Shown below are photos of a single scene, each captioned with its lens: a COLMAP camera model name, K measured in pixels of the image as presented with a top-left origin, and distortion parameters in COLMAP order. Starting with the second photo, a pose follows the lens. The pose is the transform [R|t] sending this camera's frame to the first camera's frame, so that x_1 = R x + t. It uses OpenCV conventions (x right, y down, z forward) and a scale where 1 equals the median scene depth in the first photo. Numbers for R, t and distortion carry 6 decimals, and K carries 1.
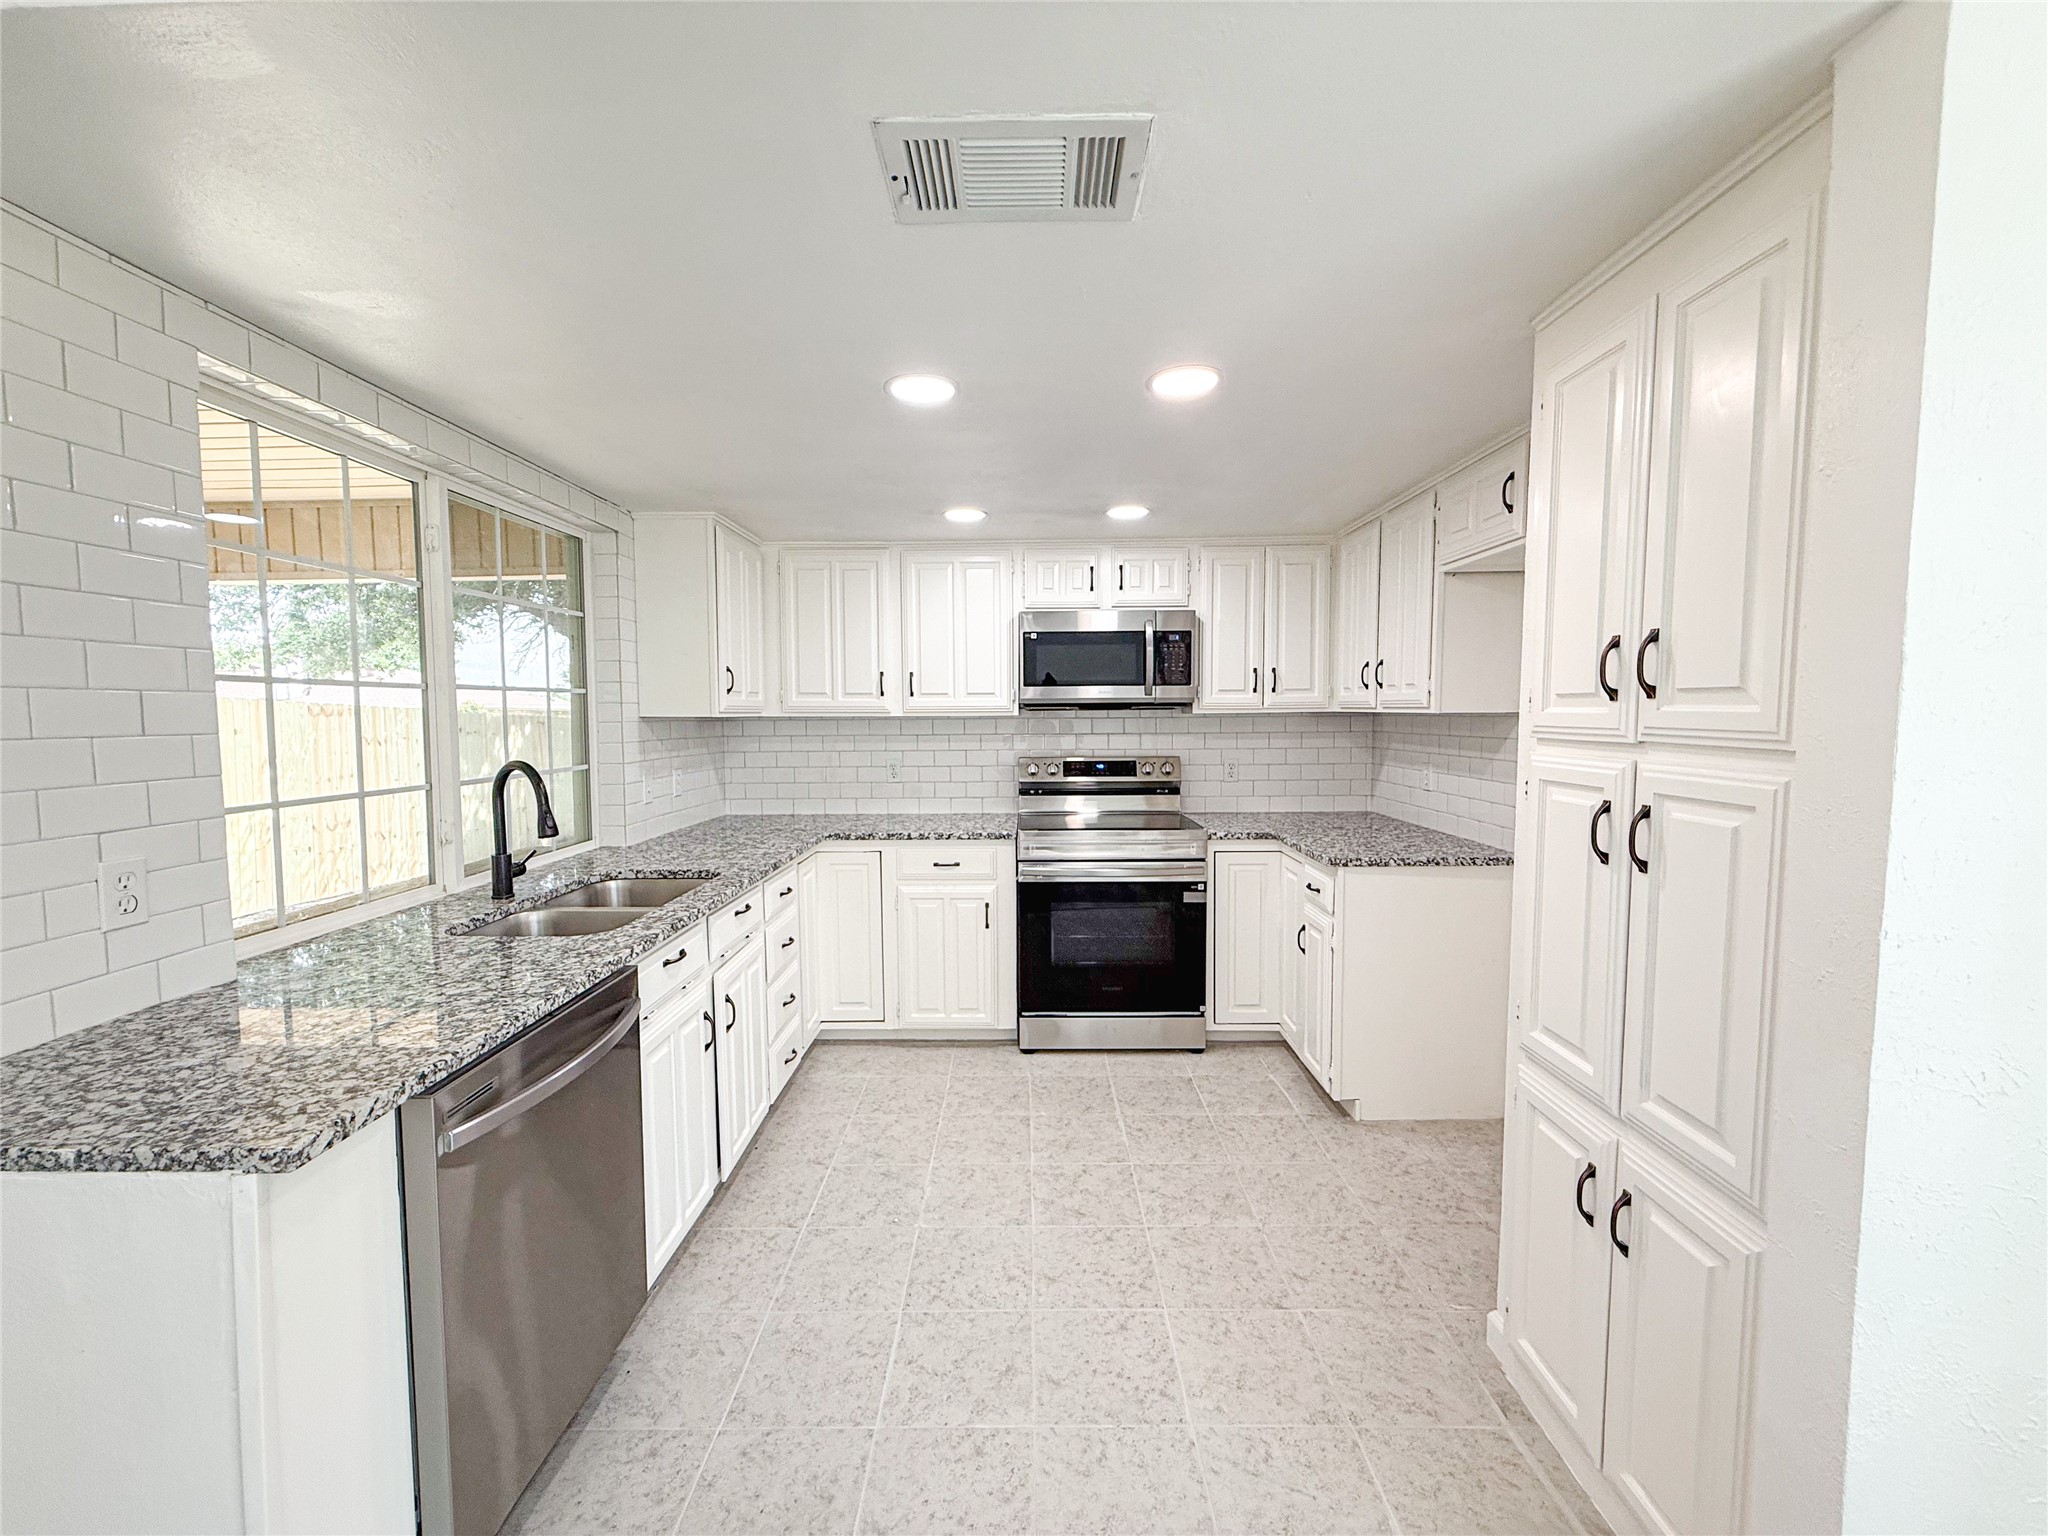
lens RADIAL K [[813.5, 0, 1018.9], [0, 813.5, 769.6], [0, 0, 1]] dist [-0.000263, 0.000445]
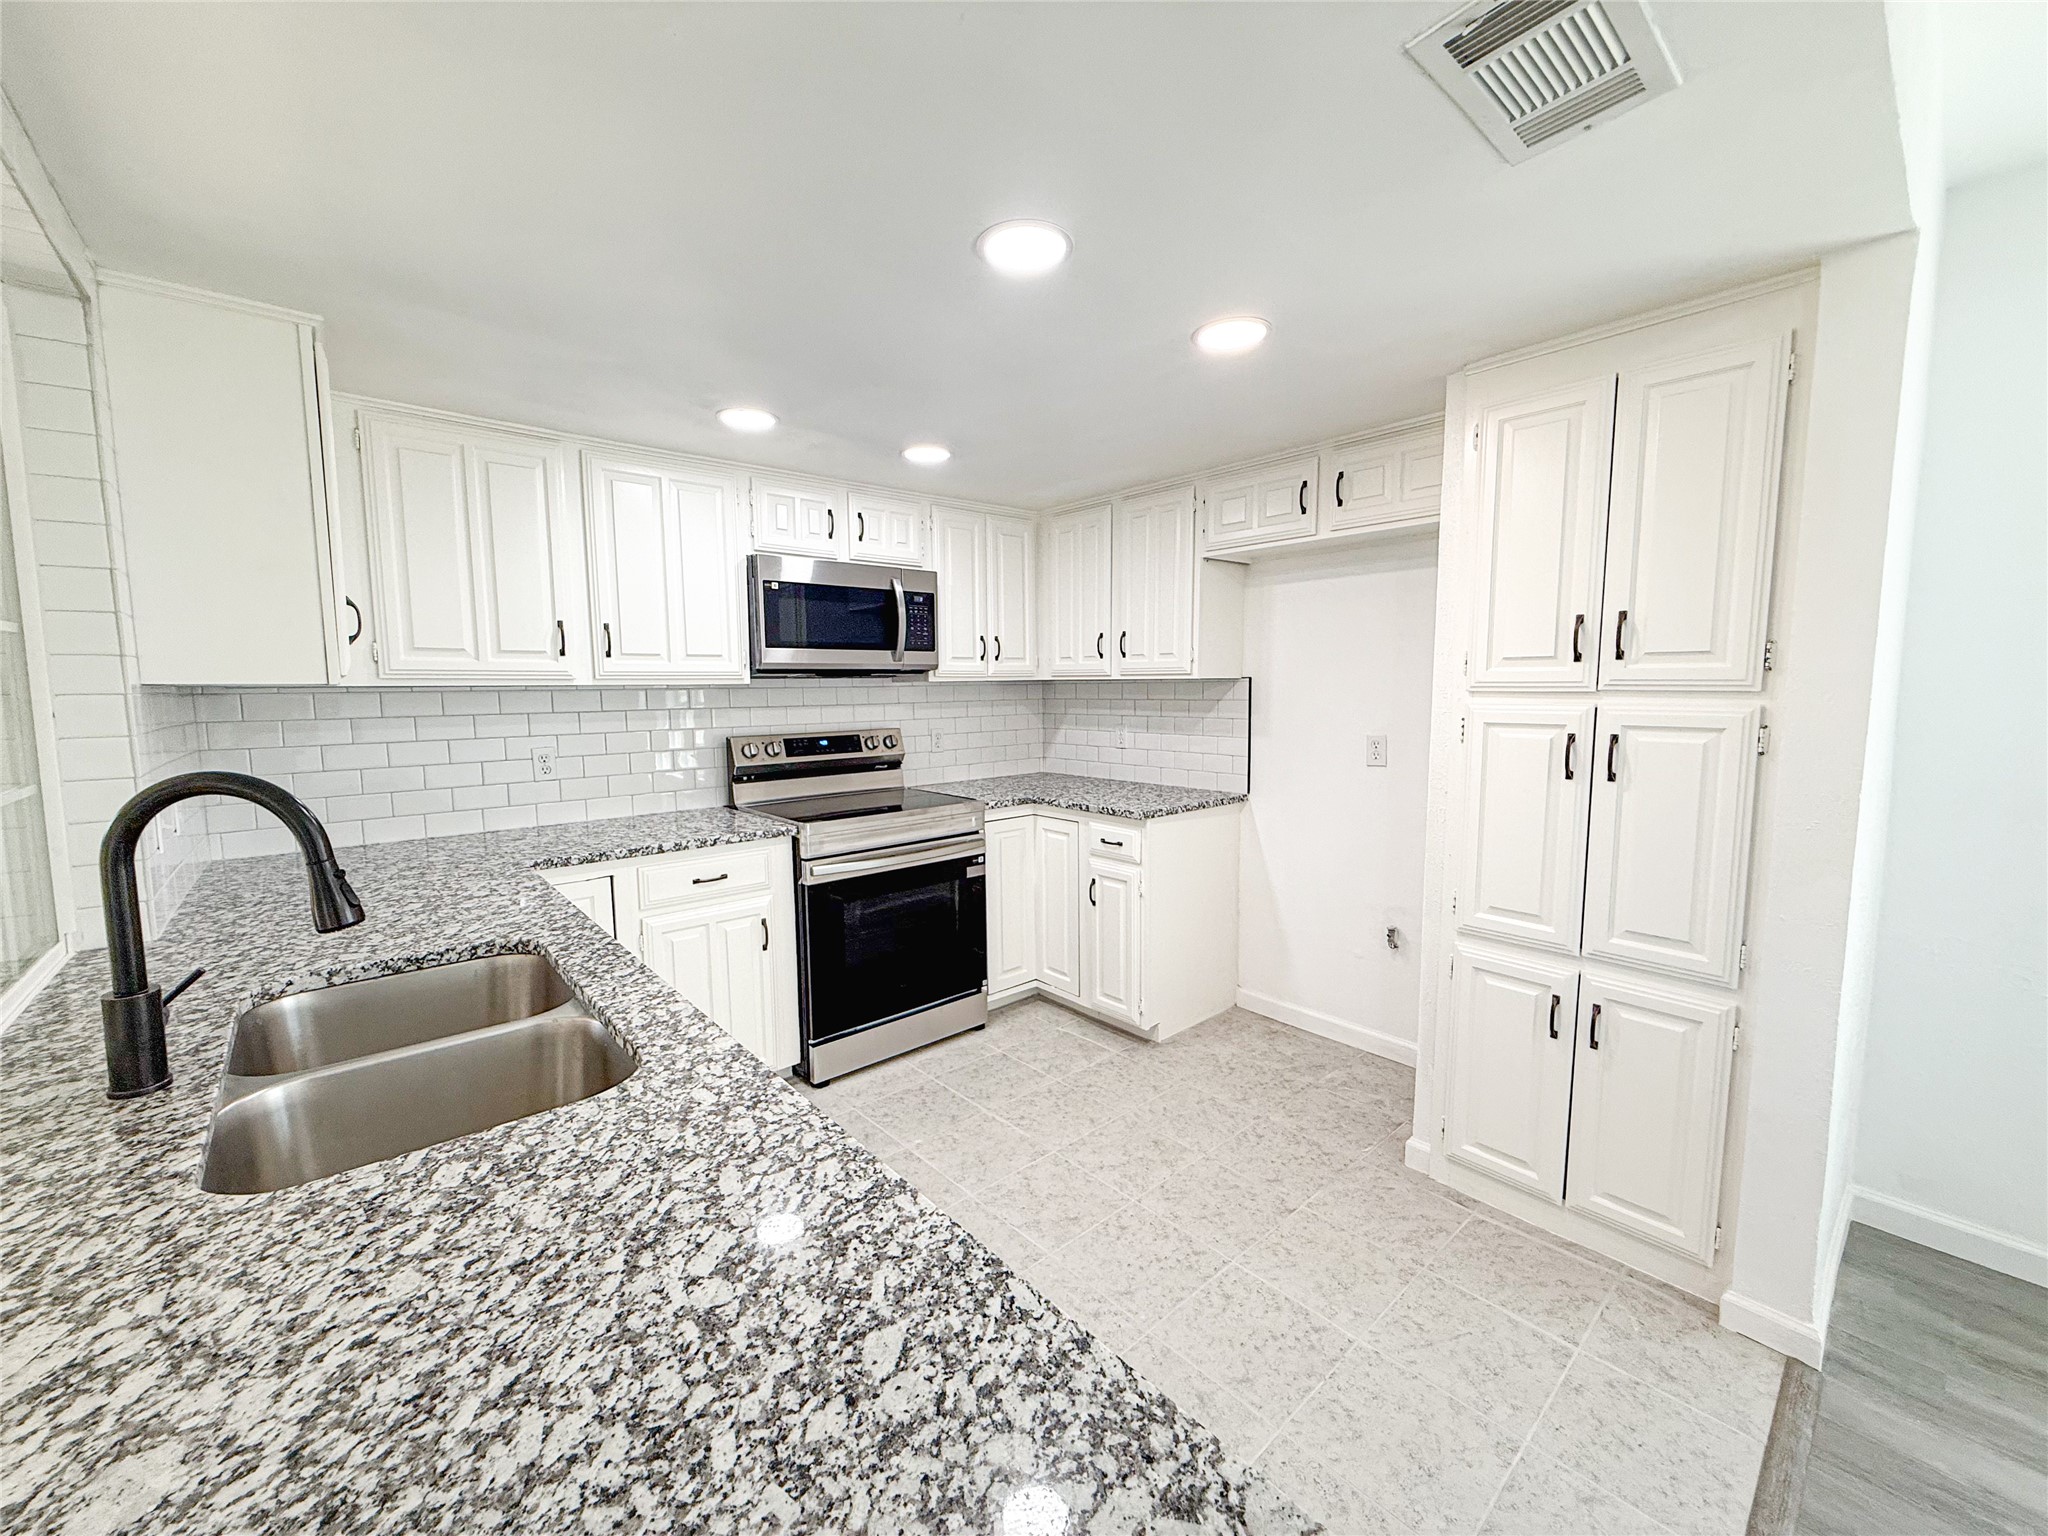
lens RADIAL K [[813.5, 0, 1019.8], [0, 813.5, 769.1], [0, 0, 1]] dist [-0.000263, 0.000445]
pose [[0.746425, -0.070421, 0.661733, -0.396658], [0.052329, 0.997517, 0.047128, -0.007261], [-0.663409, -0.000550, 0.748256, 0.254849]]
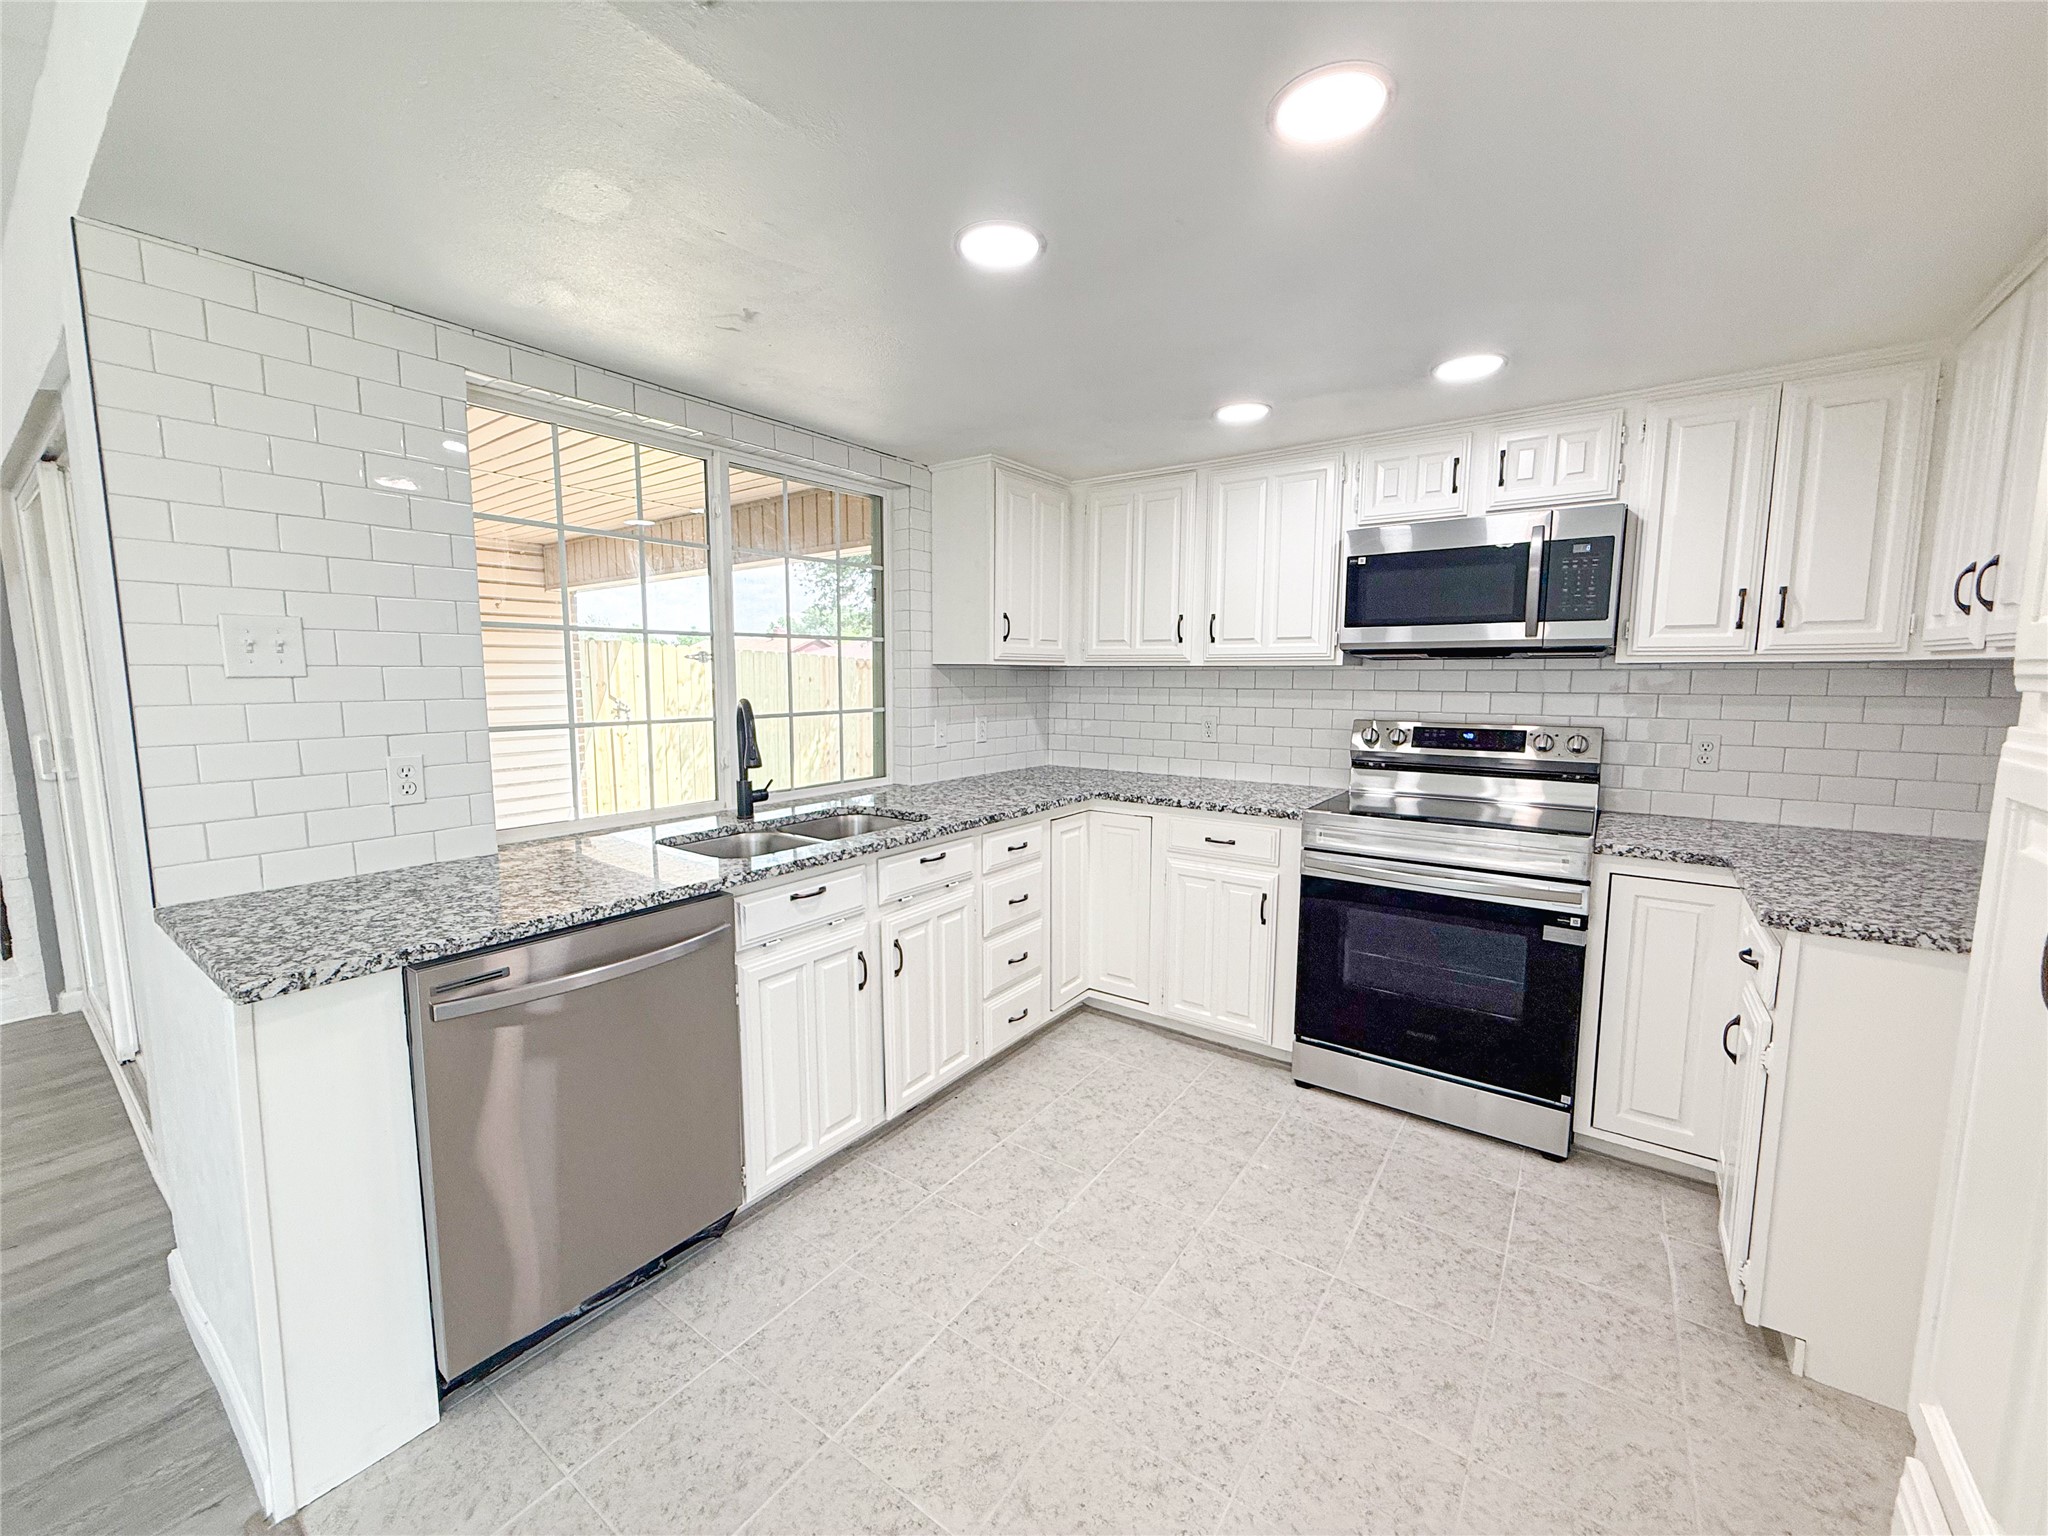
lens RADIAL K [[813.5, 0, 1019.4], [0, 813.5, 768.4], [0, 0, 1]] dist [-0.000263, 0.000445]
pose [[0.815915, 0.075136, -0.573270, 0.236730], [-0.047567, 0.996882, 0.062957, -0.002265], [0.576213, -0.024098, 0.816945, 0.203525]]
